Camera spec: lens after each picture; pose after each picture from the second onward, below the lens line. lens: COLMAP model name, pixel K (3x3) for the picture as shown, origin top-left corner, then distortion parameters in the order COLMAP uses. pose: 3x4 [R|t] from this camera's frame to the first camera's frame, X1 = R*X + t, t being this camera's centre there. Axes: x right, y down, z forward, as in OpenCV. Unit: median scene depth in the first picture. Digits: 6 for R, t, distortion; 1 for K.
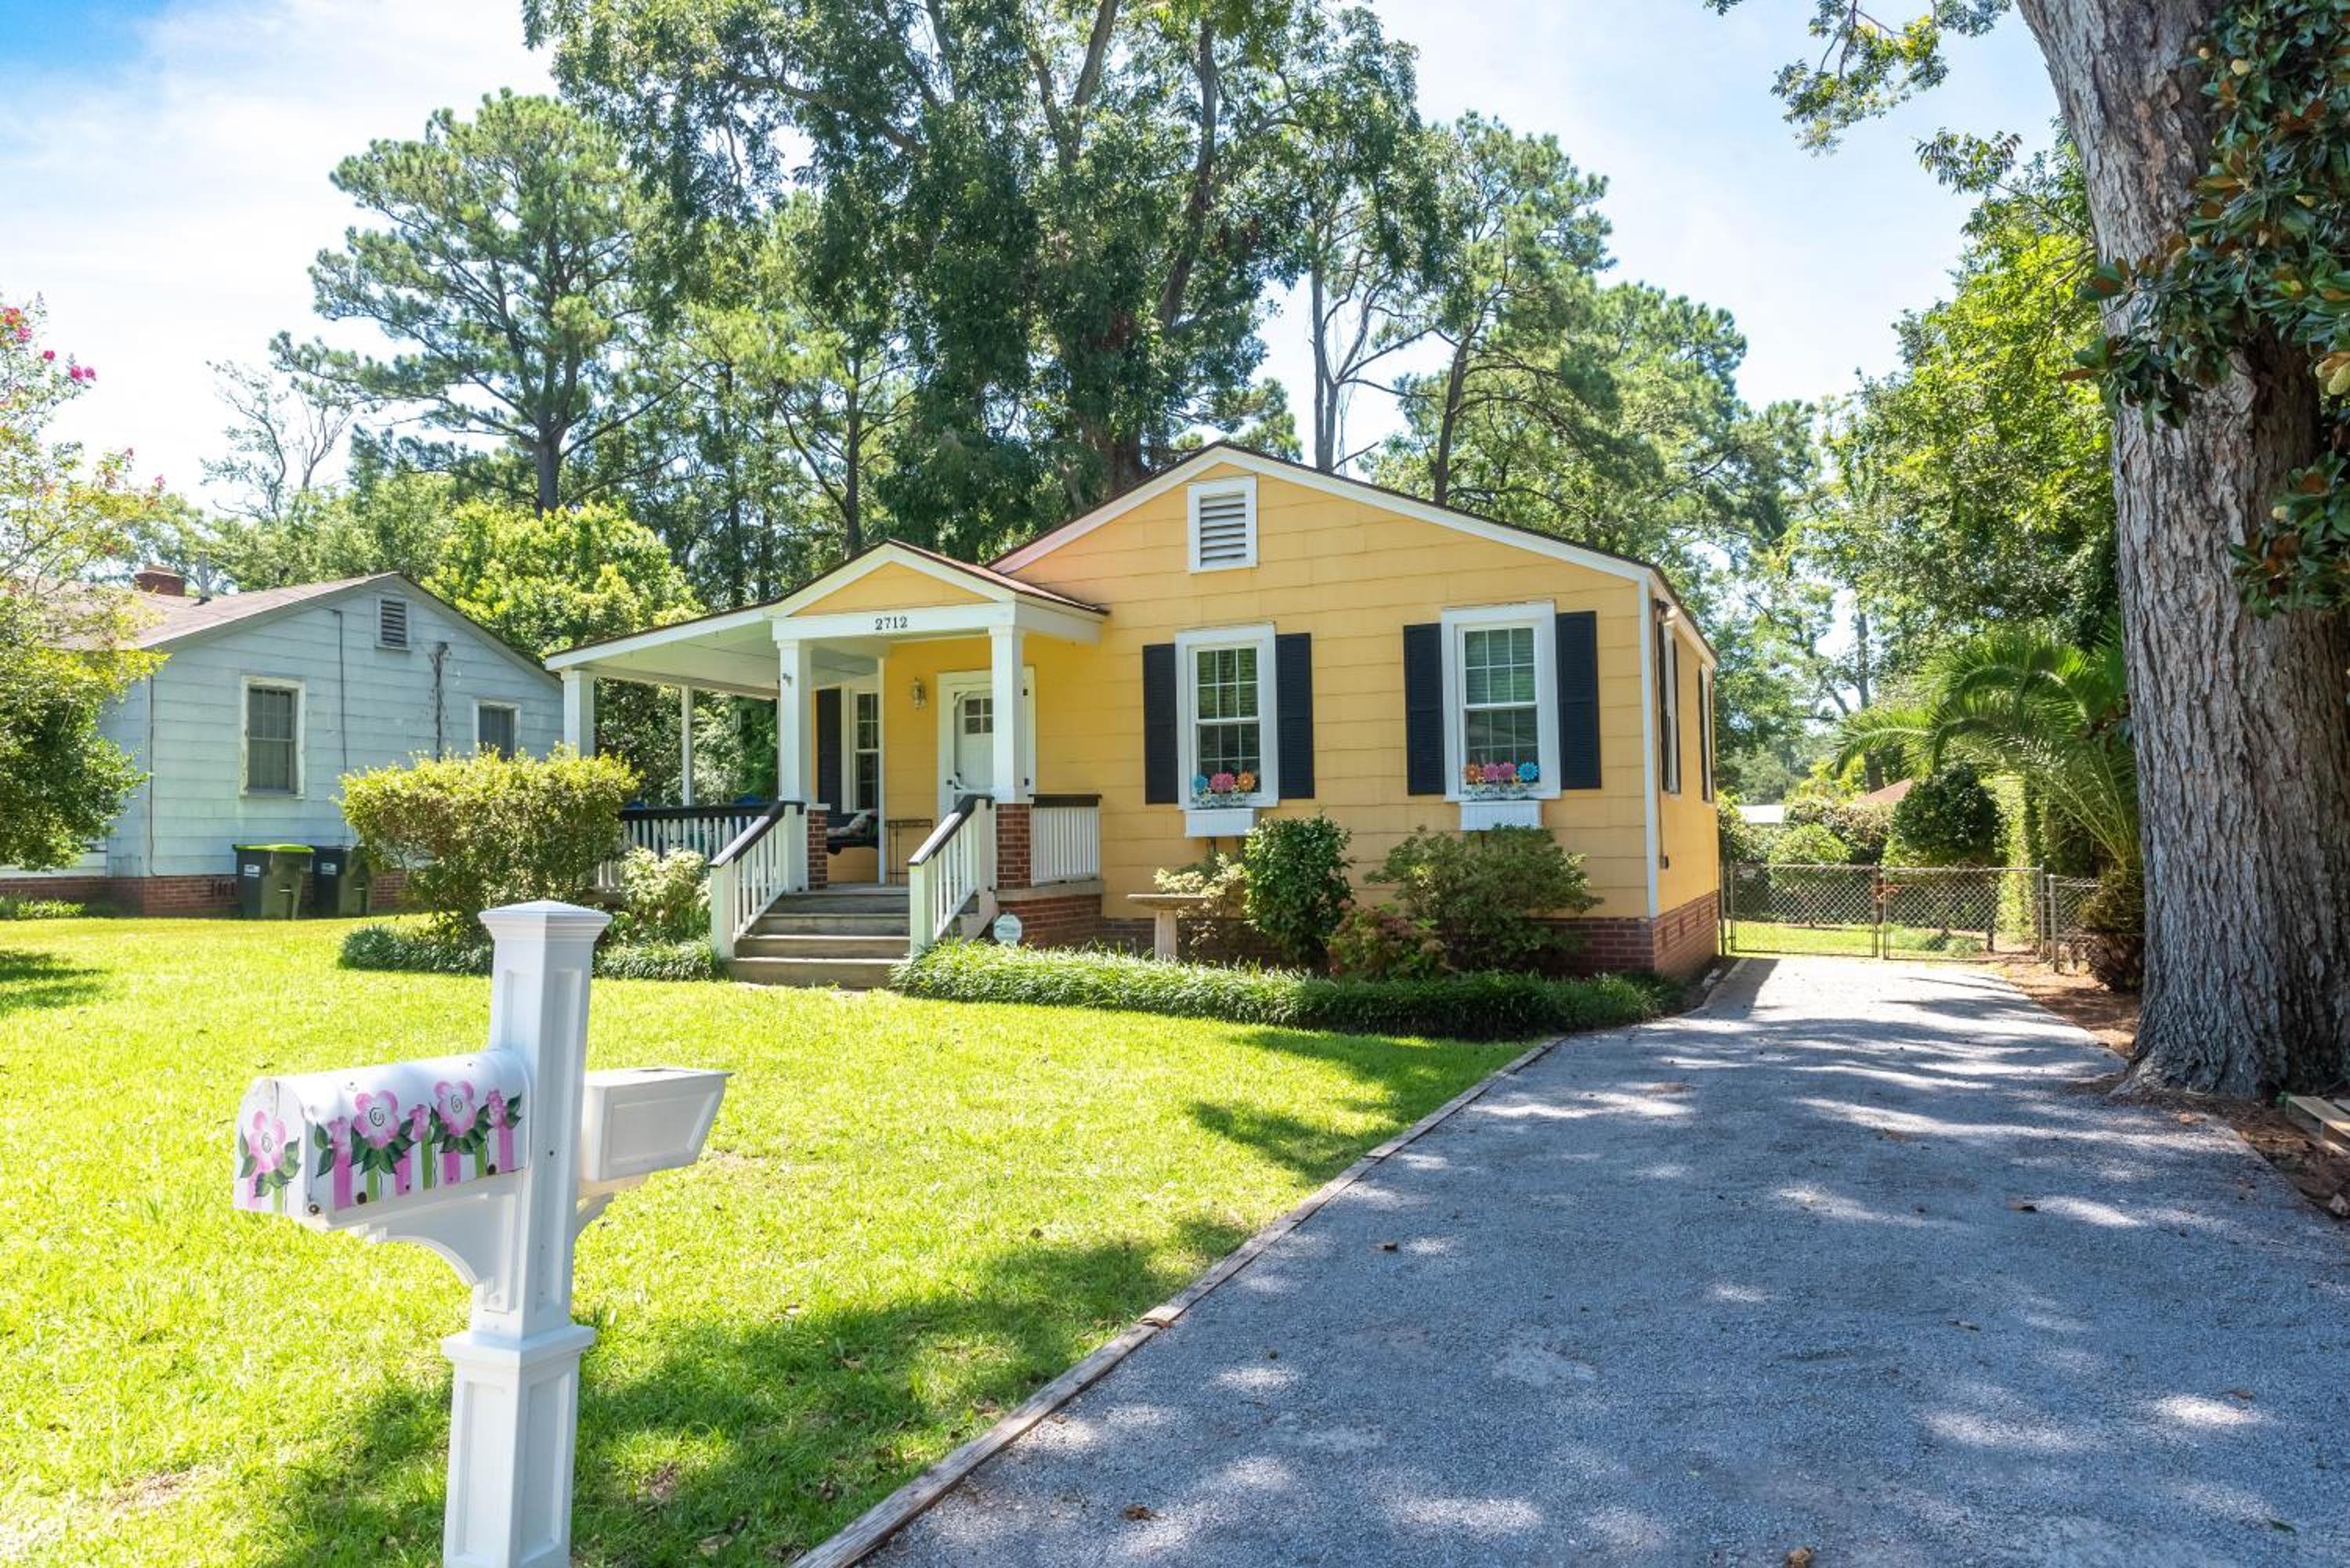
lens RADIAL K [[1916.7, 0, 1173.4], [0, 1916.7, 753.6], [0, 0, 1]] dist [-0.031788, 0.010656]
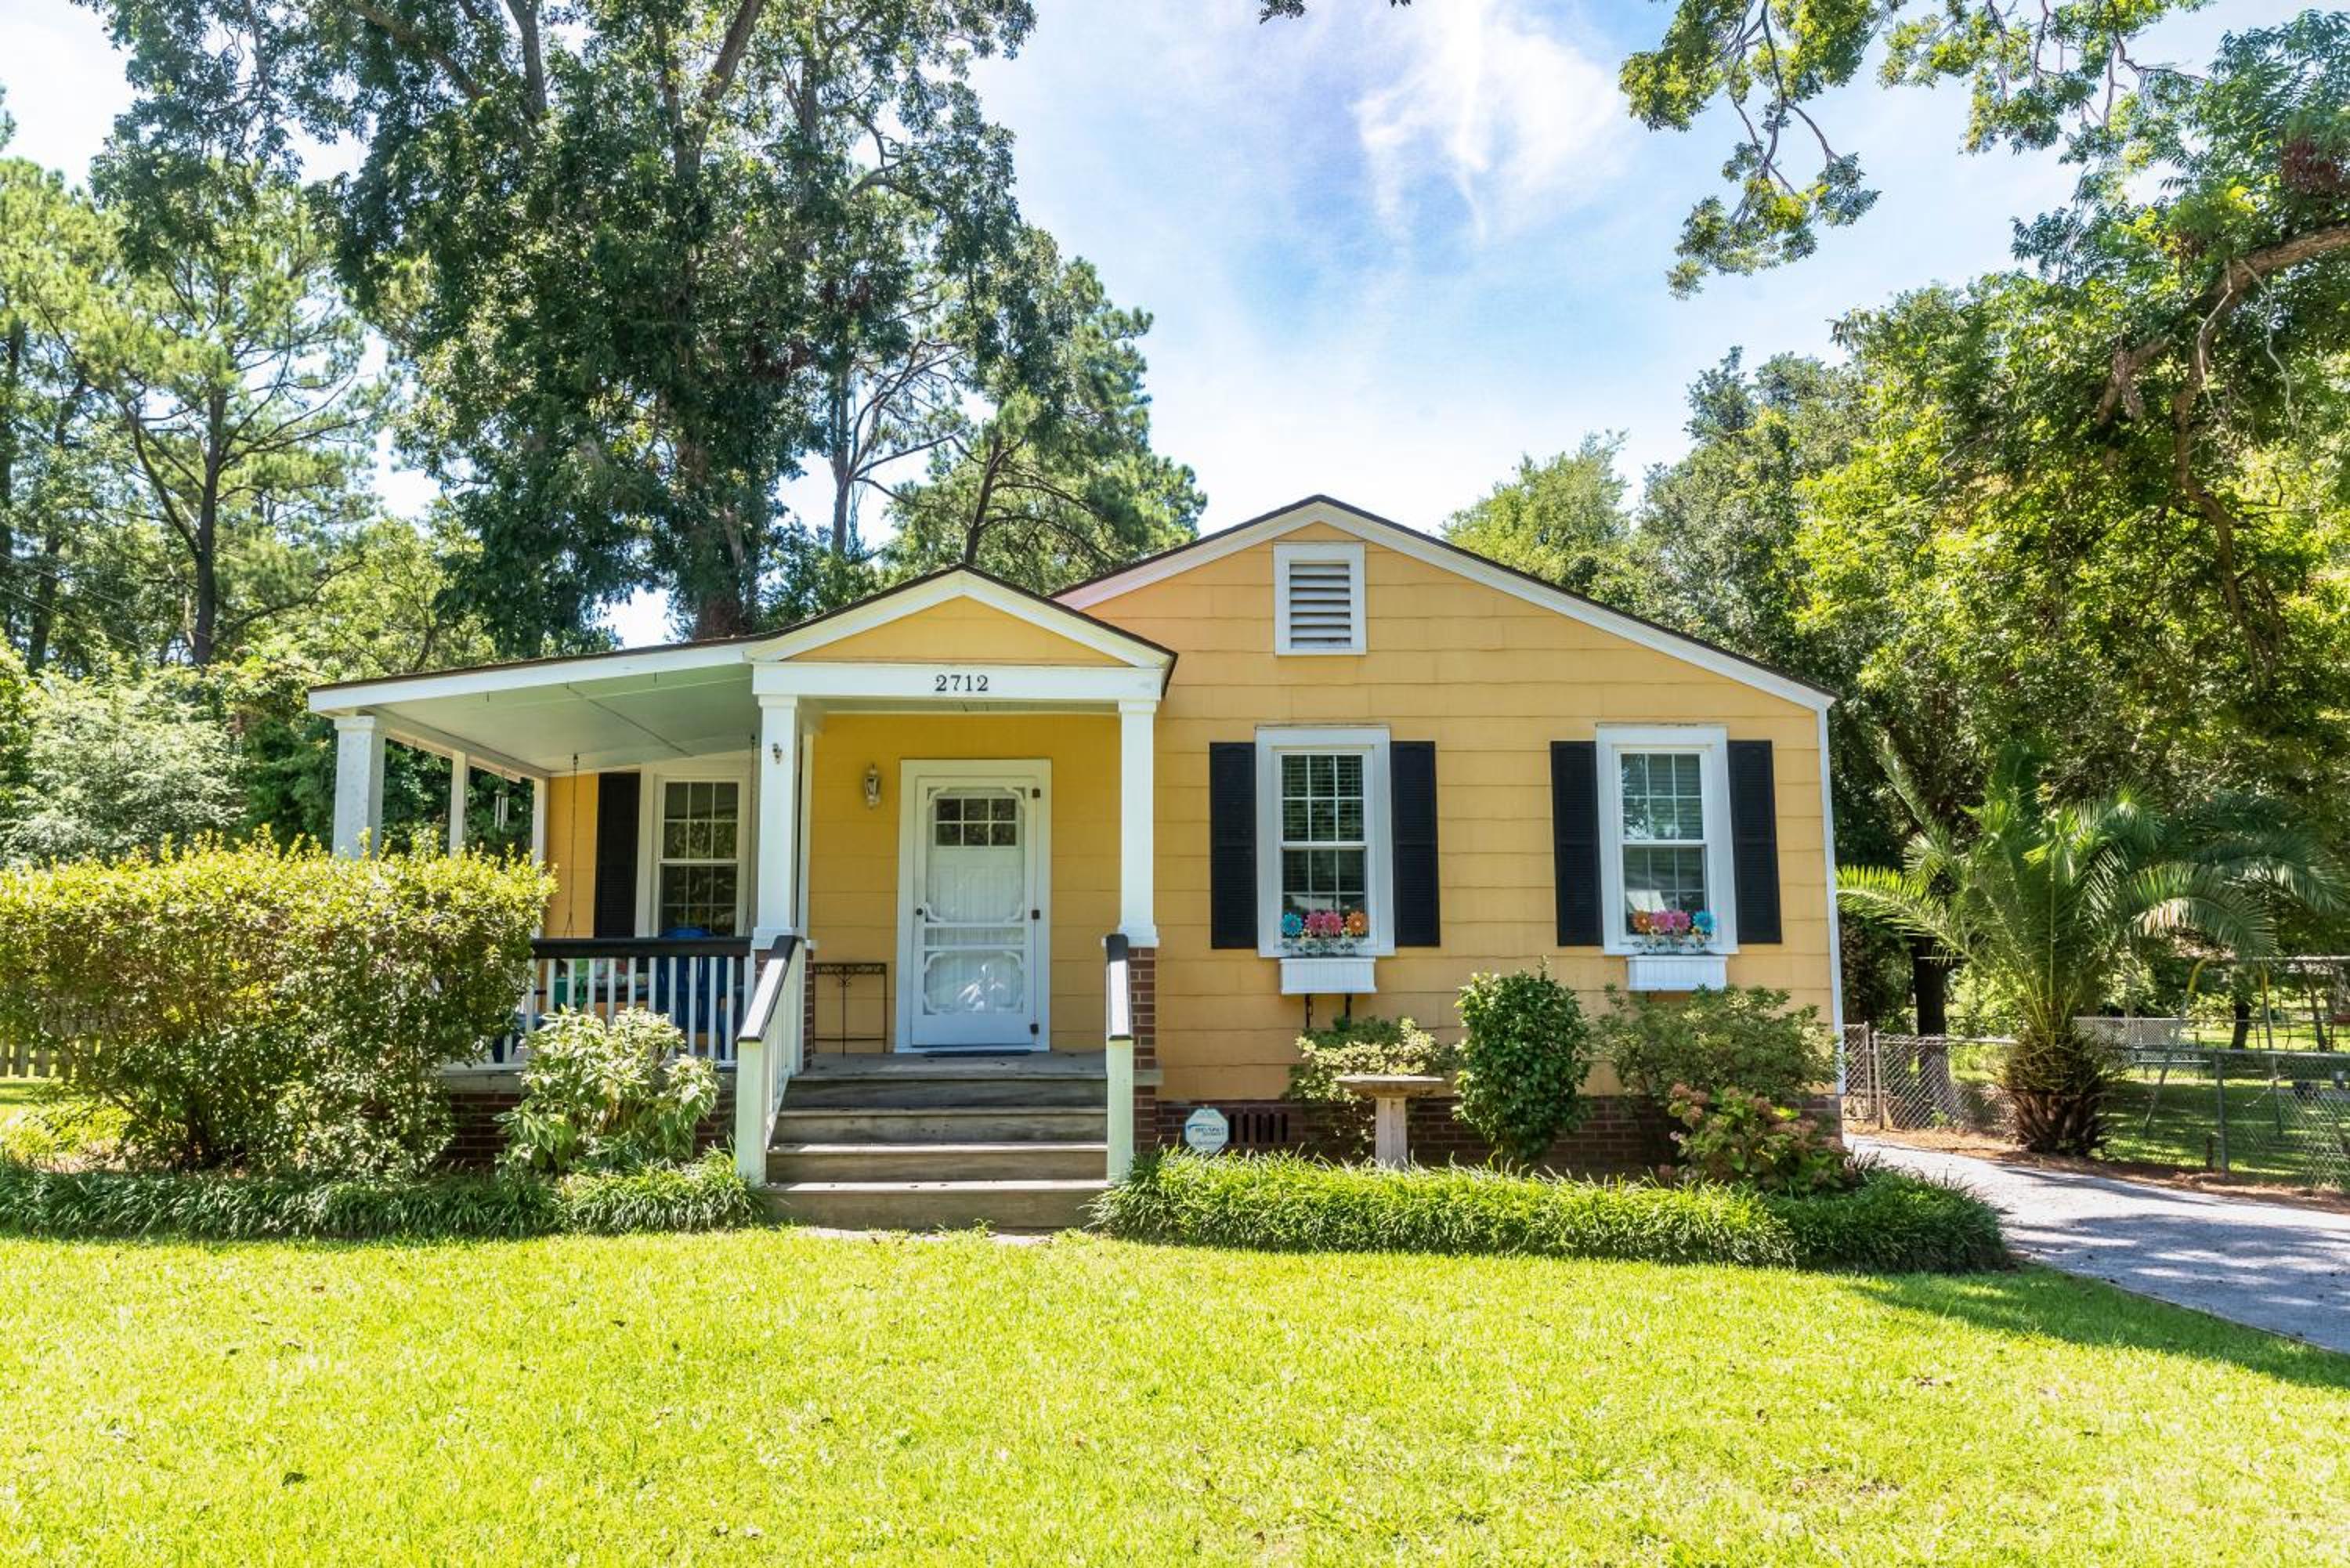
lens RADIAL K [[1735.9, 0, 1175.0], [0, 1735.9, 784.0], [0, 0, 1]] dist [0.023085, -0.084352]
pose [[0.869613, 0.062754, 0.489729, -0.377602], [-0.035138, 0.997241, -0.065391, 0.006826], [-0.492482, 0.039657, 0.869419, 0.404832]]
